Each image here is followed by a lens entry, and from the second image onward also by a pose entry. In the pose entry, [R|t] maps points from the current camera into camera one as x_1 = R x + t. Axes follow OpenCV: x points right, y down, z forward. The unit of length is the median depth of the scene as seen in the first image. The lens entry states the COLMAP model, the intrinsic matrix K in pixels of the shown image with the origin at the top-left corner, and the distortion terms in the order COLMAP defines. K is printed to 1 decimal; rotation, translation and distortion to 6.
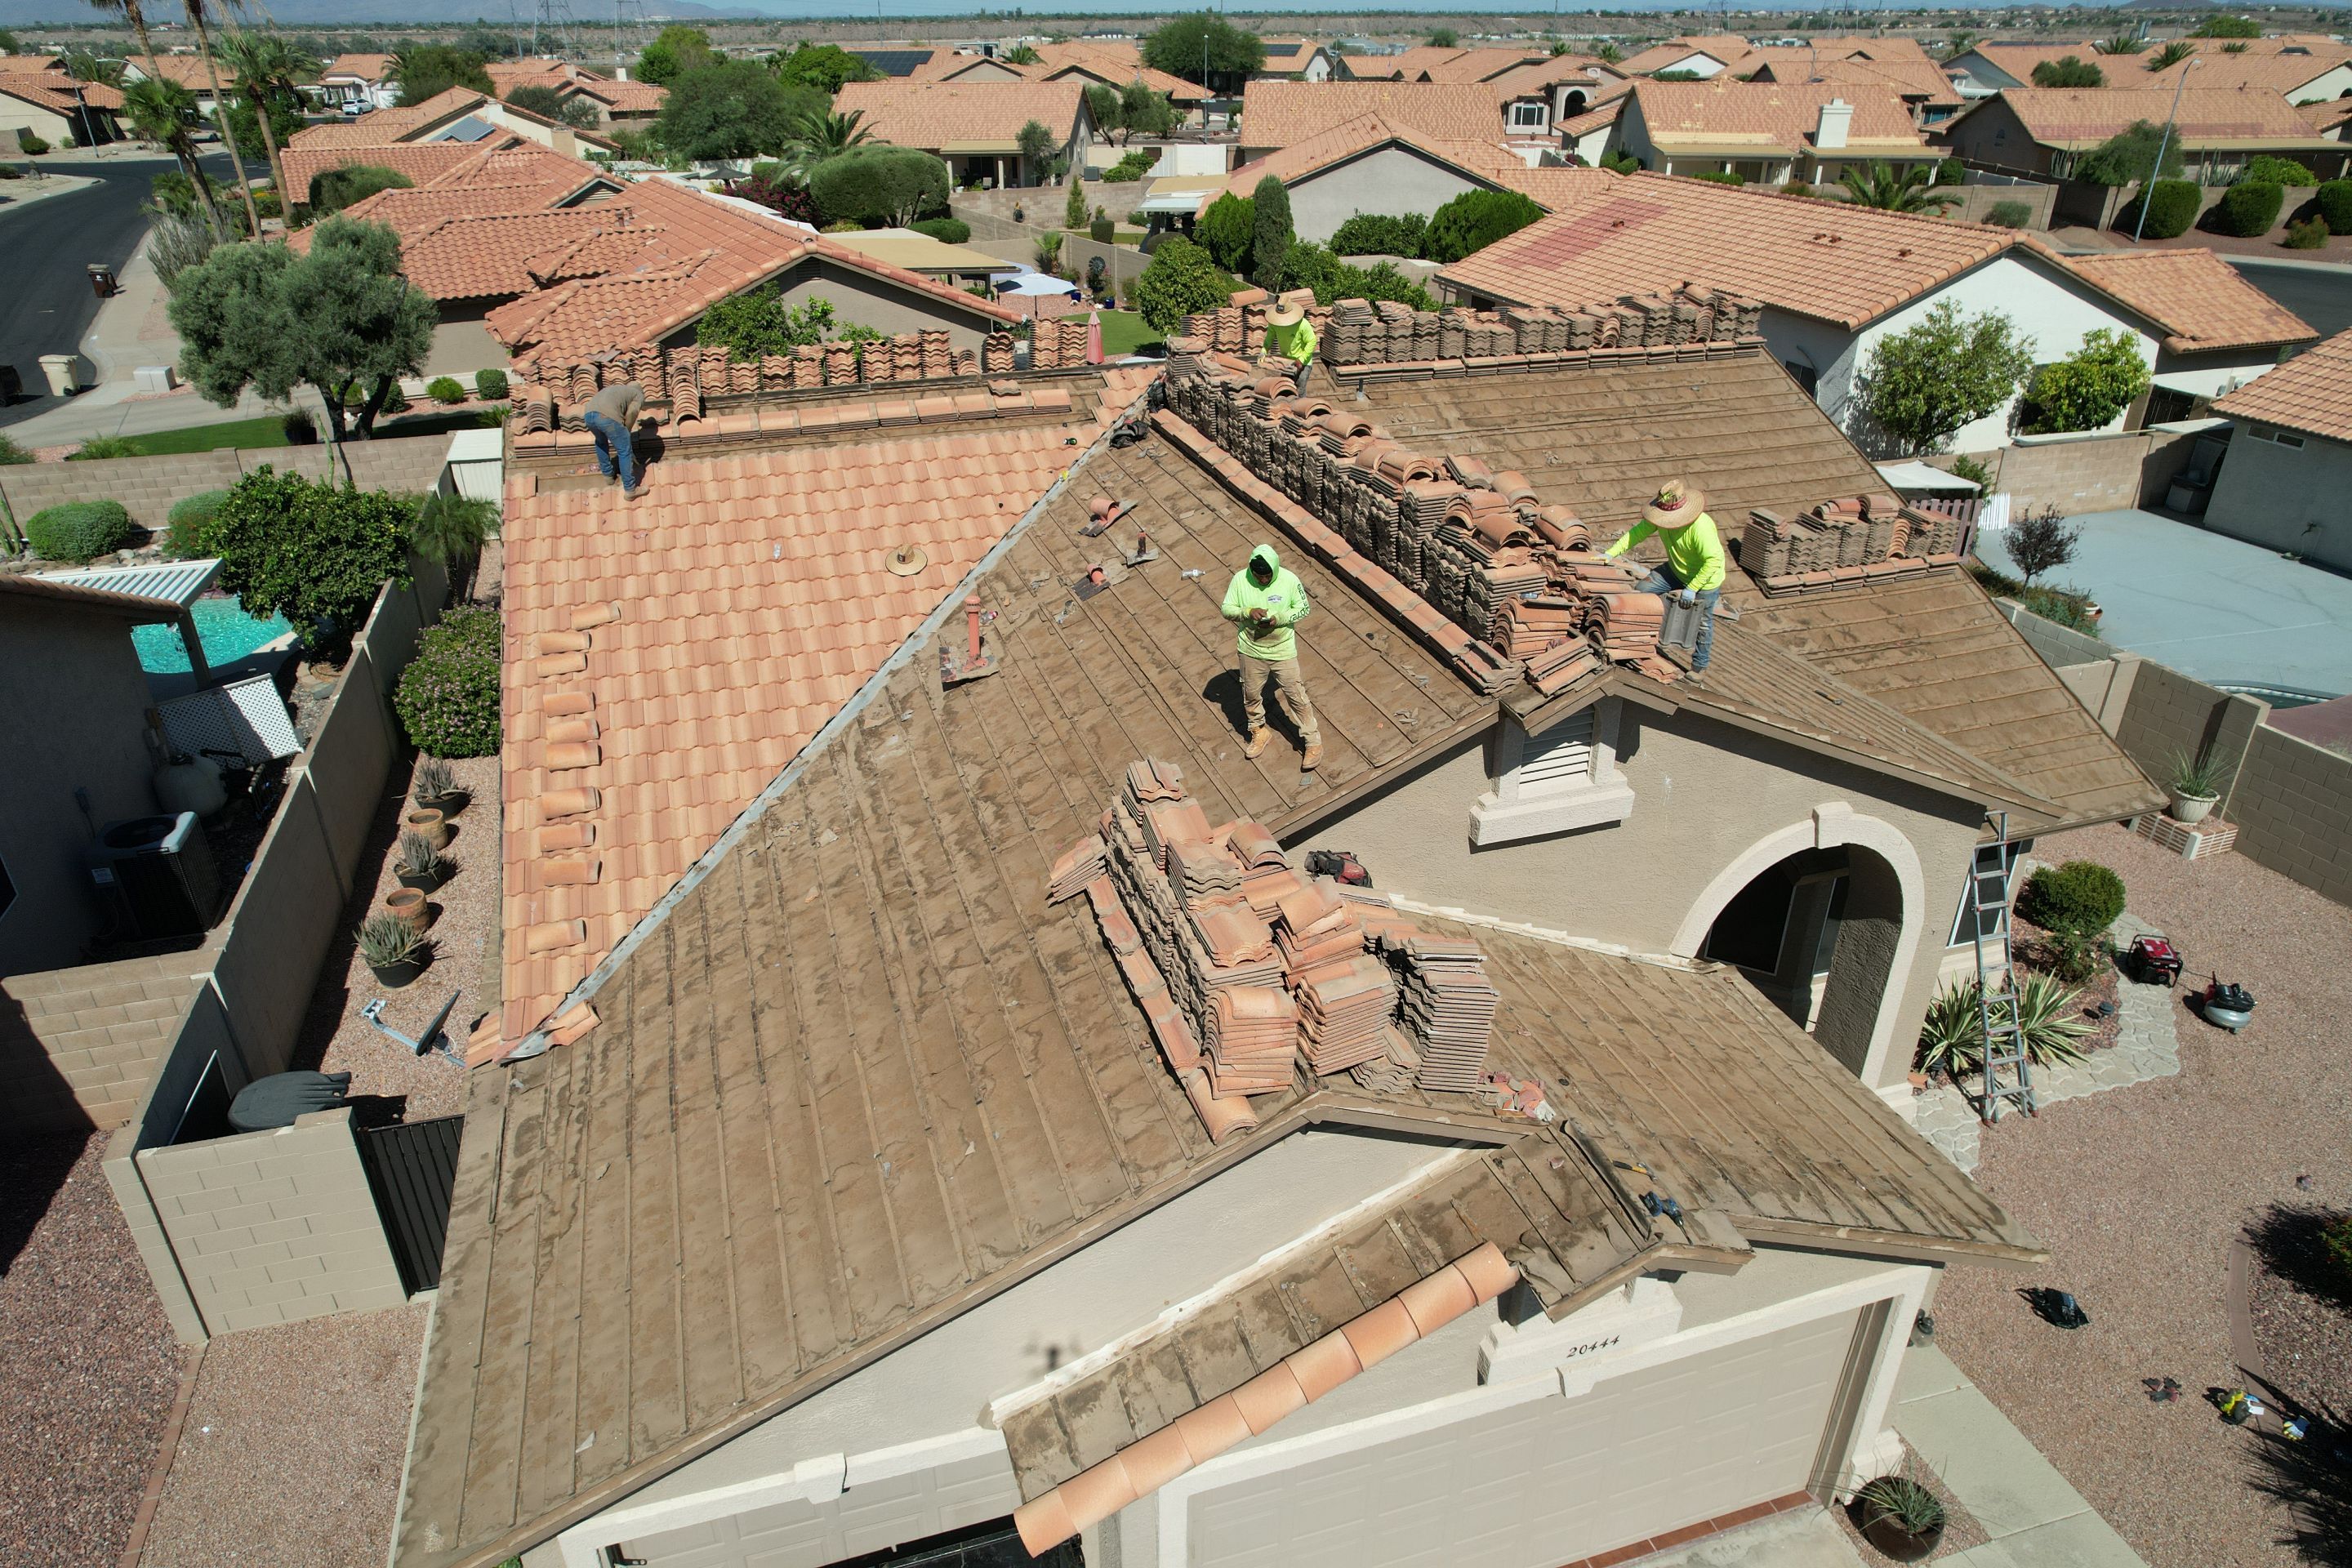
lens RADIAL K [[1506.2, 0, 1164.5], [0, 1506.2, 796.0], [0, 0, 1]] dist [-0.084454, 0.076483]
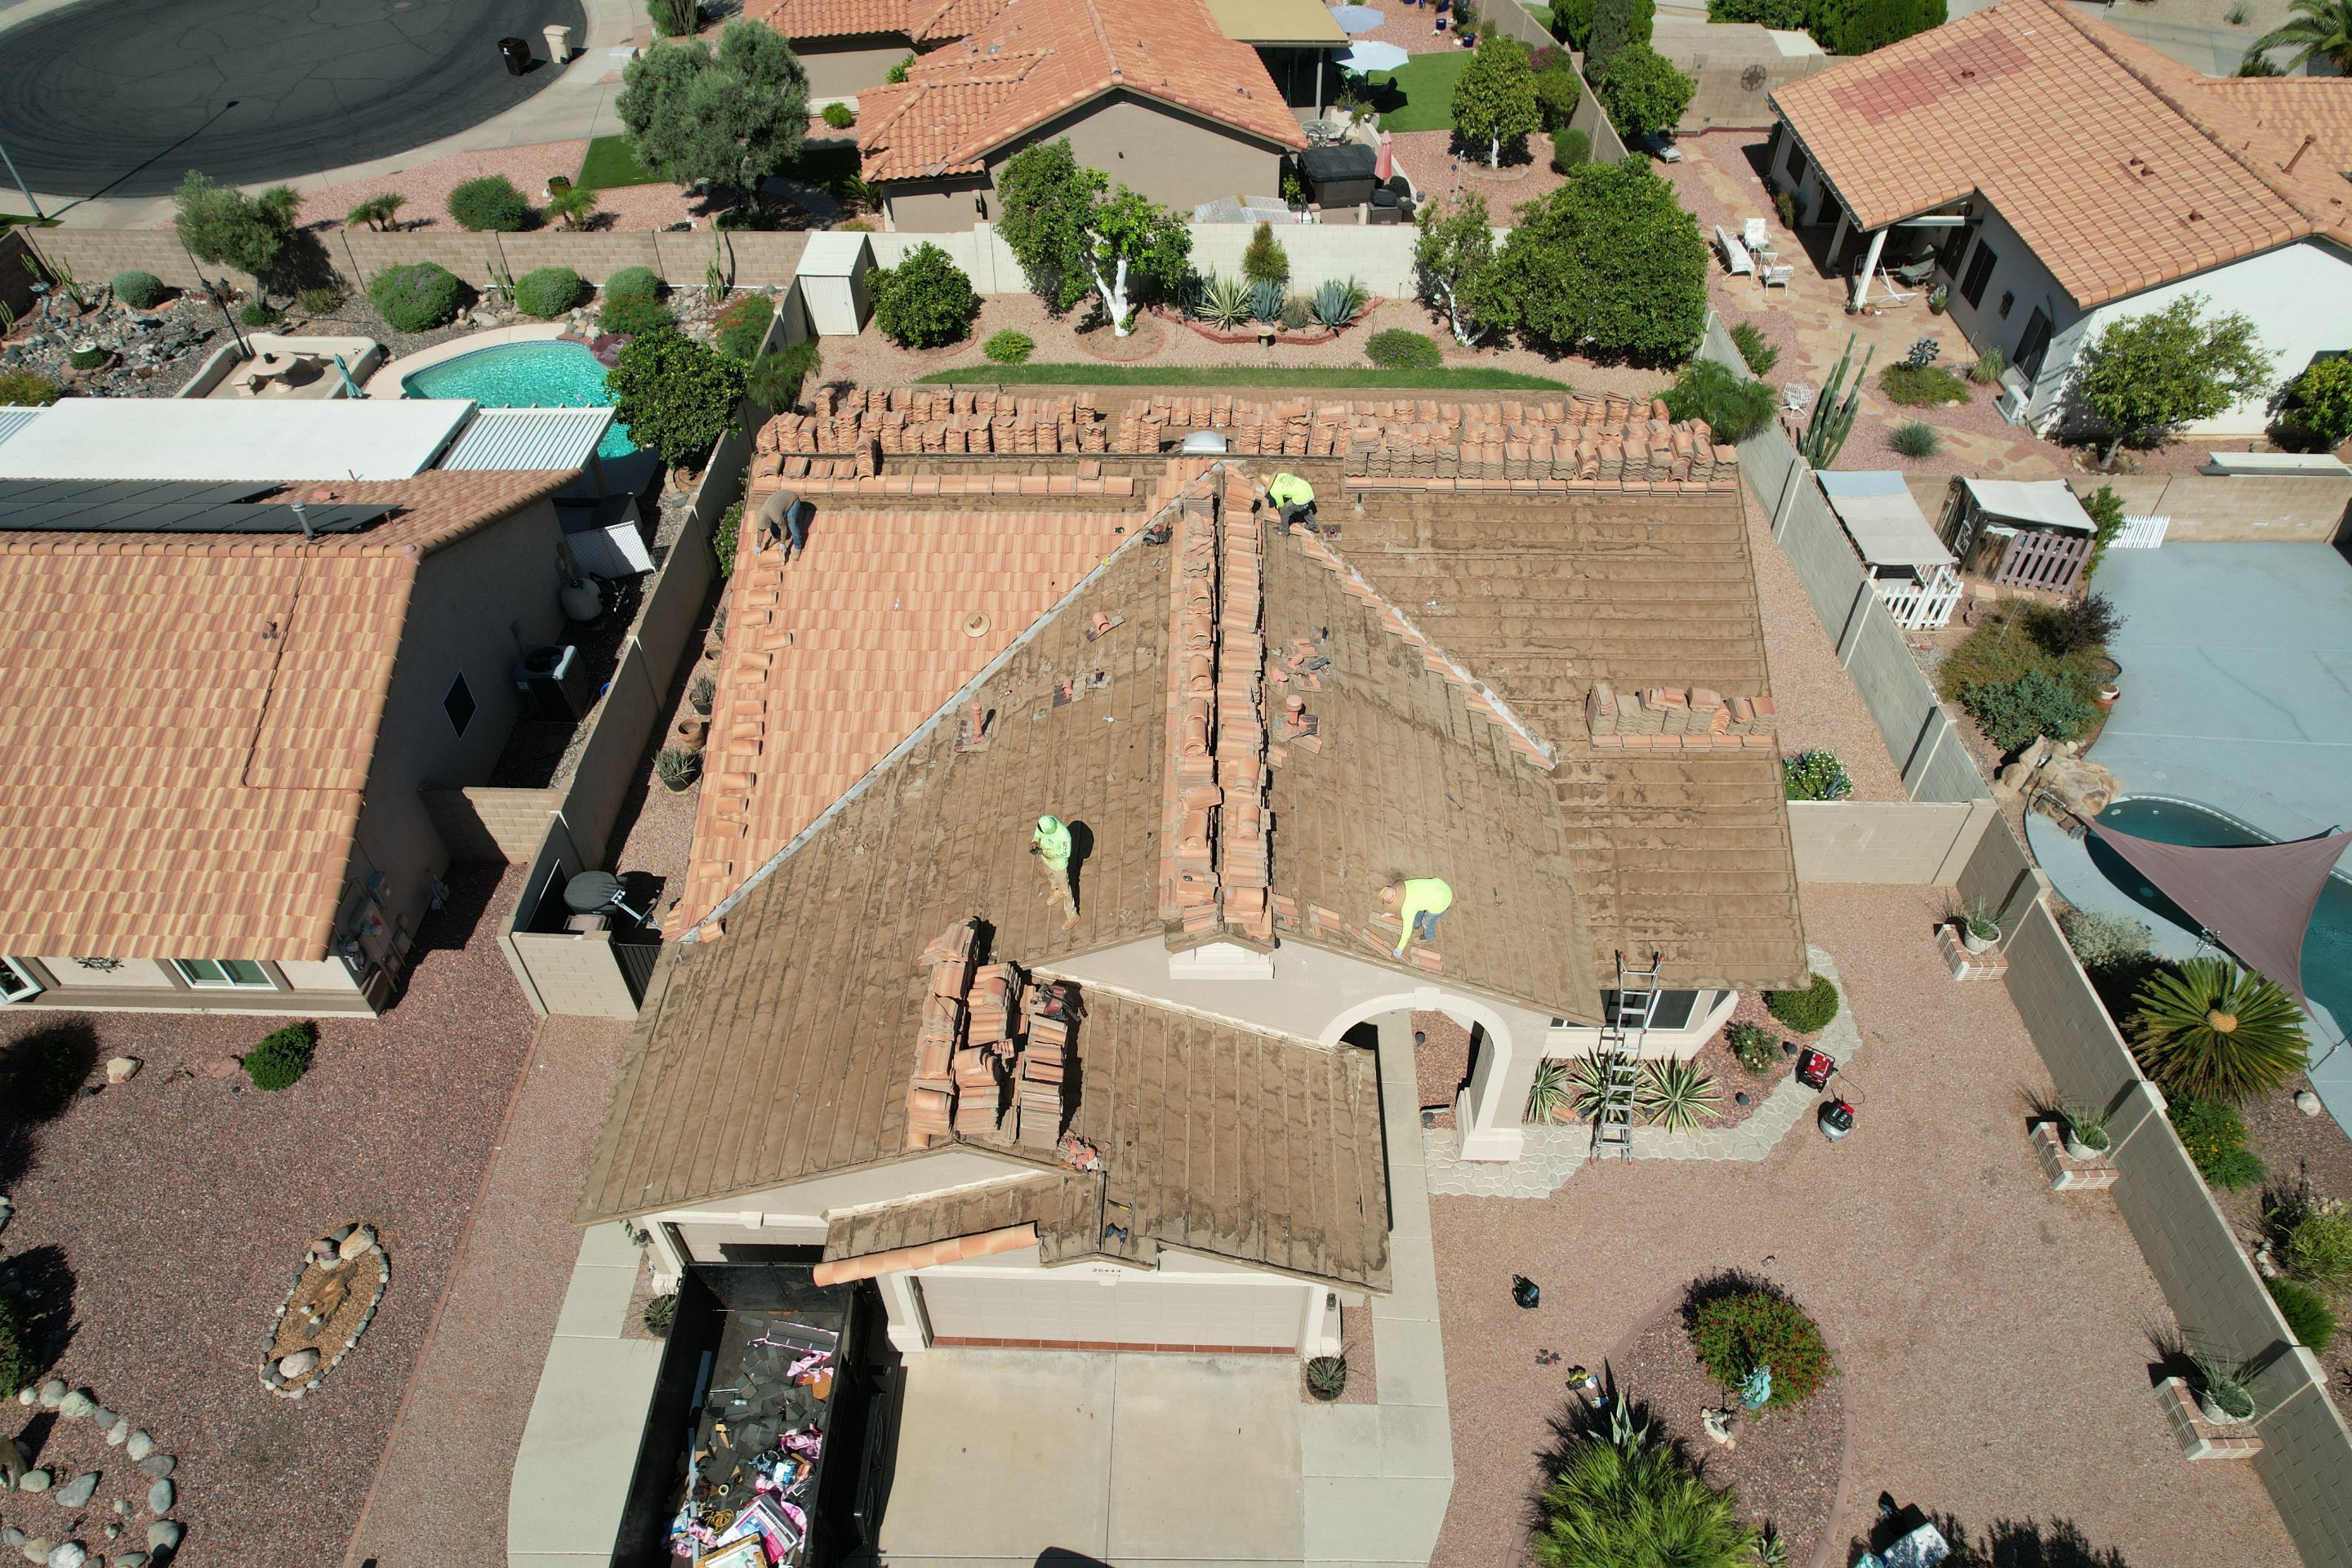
lens RADIAL K [[1512.0, 0, 1162.4], [0, 1512.0, 788.1], [0, 0, 1]] dist [-0.083077, 0.072999]
pose [[0.946047, 0.227064, -0.231163, 0.310858], [-0.146258, 0.935831, 0.320671, -0.409881], [0.289142, -0.269560, 0.918550, -0.301460]]
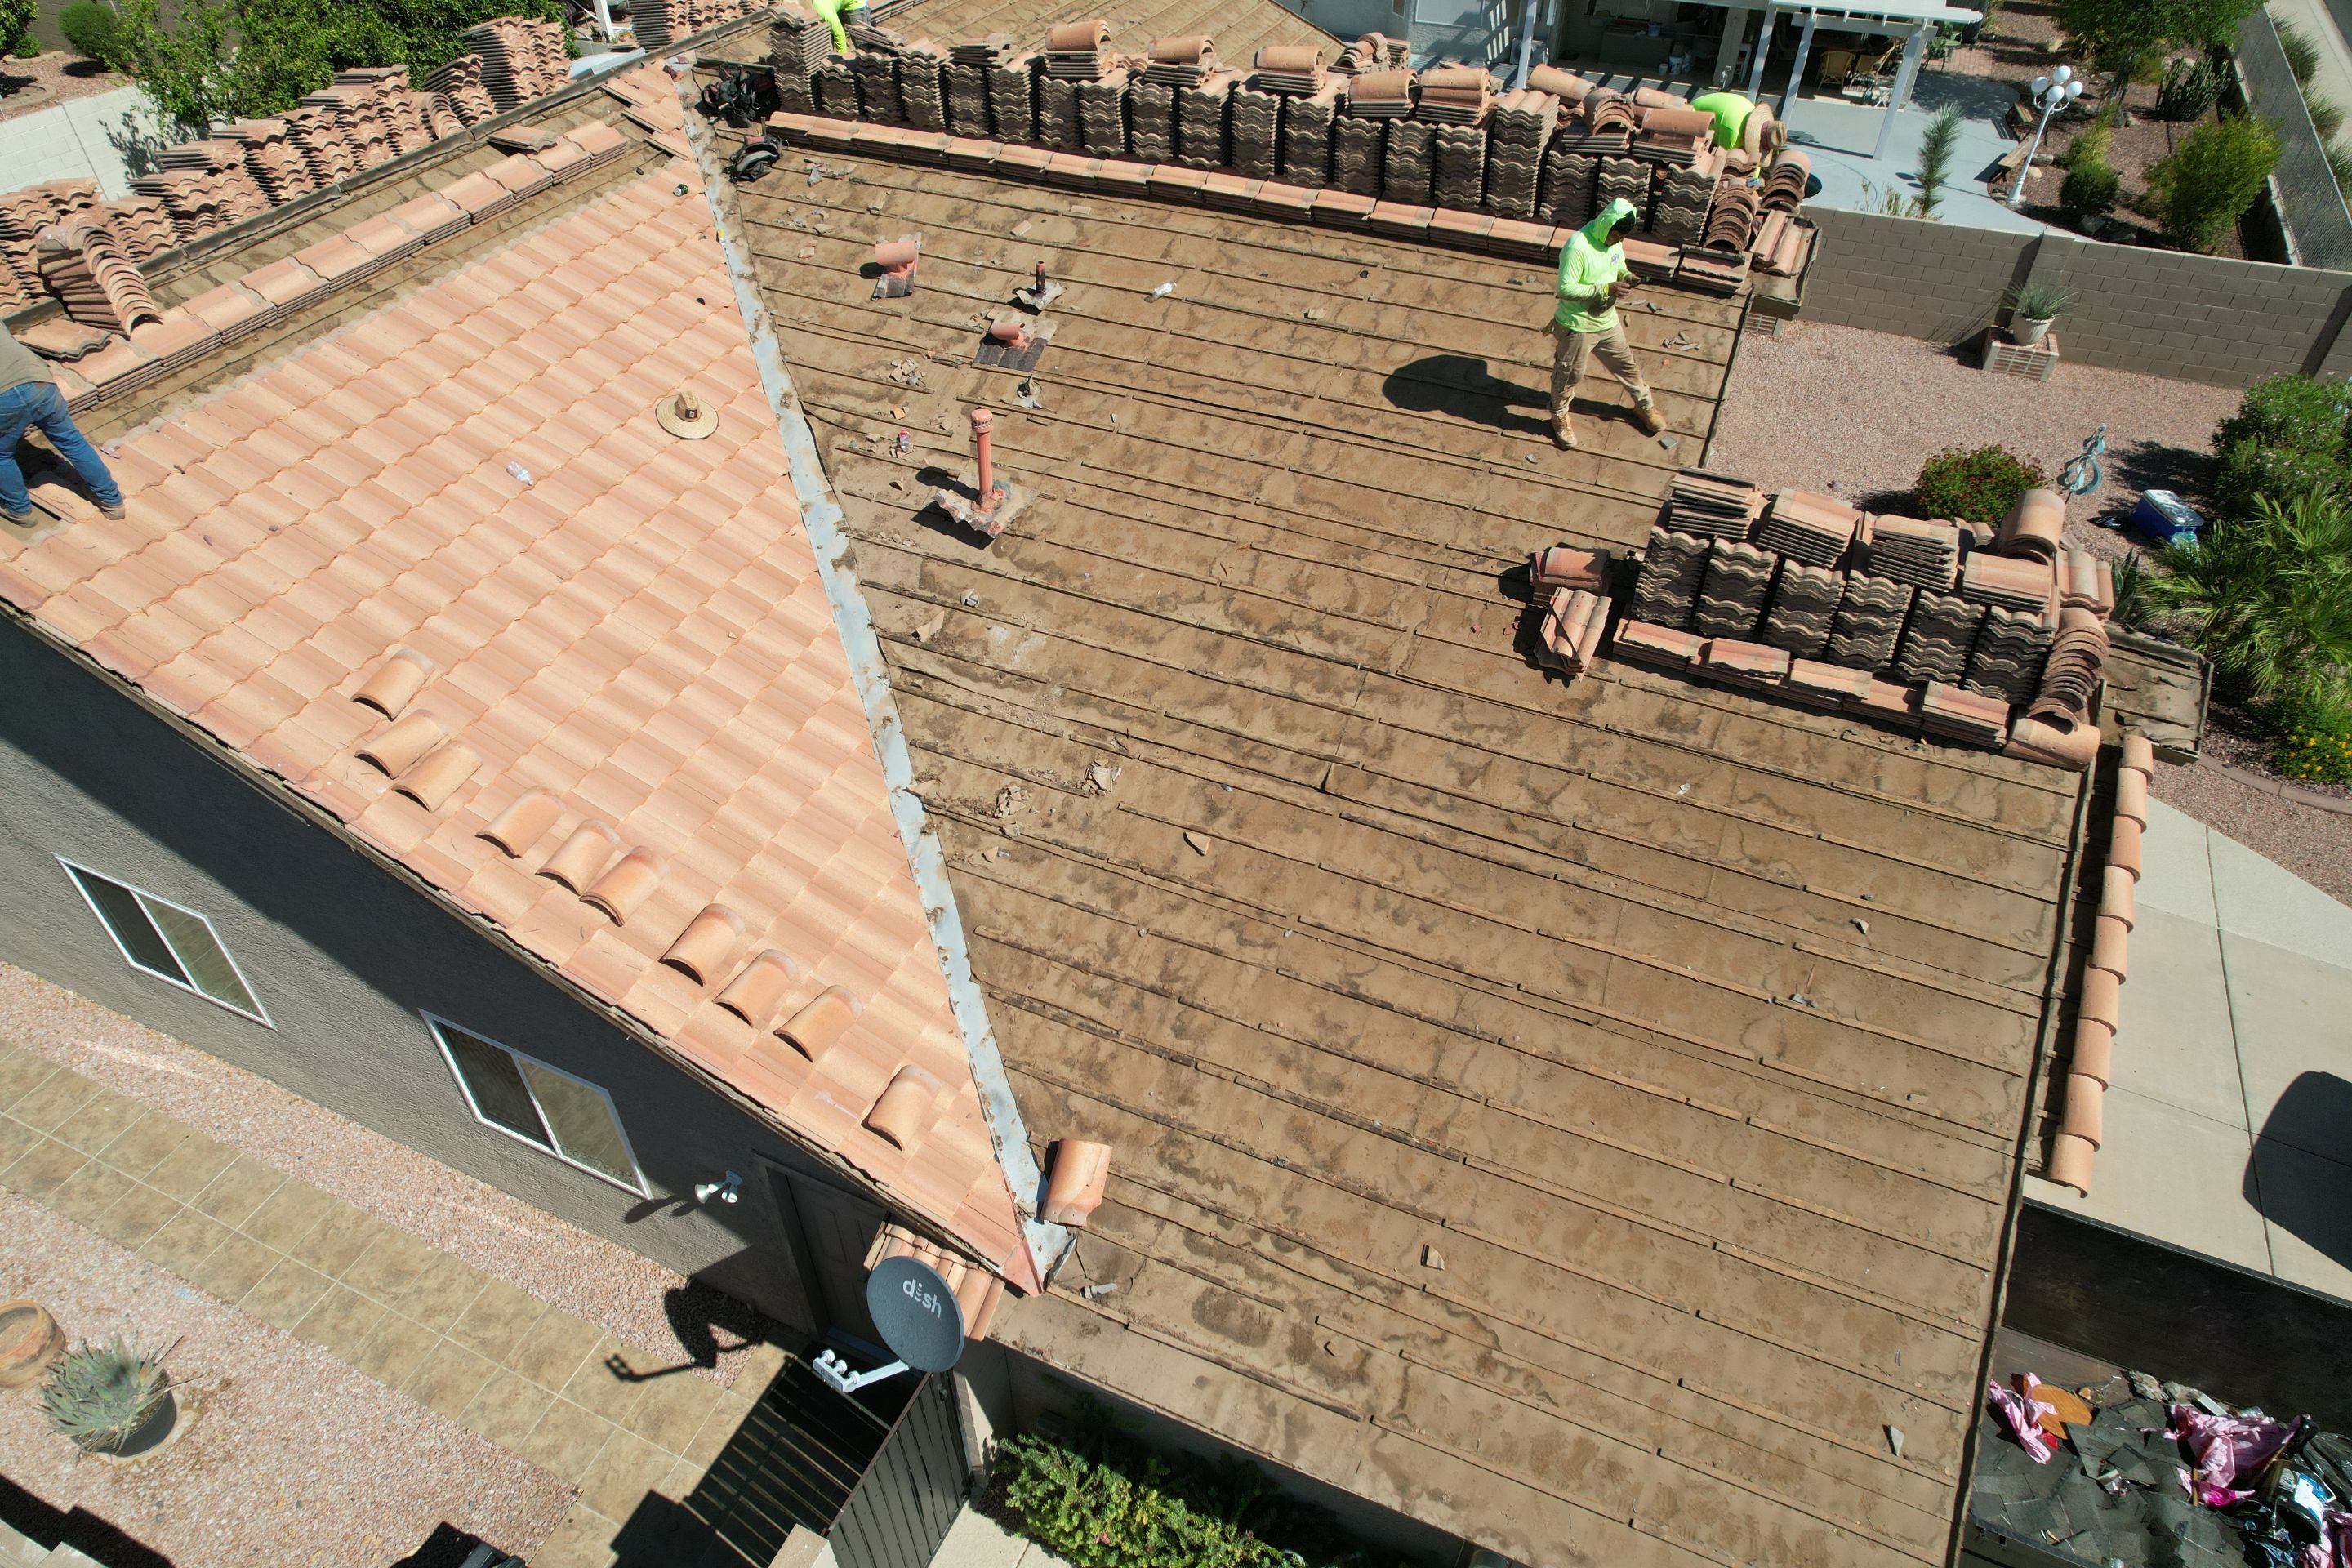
lens RADIAL K [[1506.2, 0, 1164.5], [0, 1506.2, 796.0], [0, 0, 1]] dist [-0.084454, 0.076483]
pose [[0.659220, -0.498104, 0.563313, -0.396490], [0.347585, 0.866150, 0.359122, -0.139498], [-0.666793, -0.040941, 0.744117, 0.270671]]
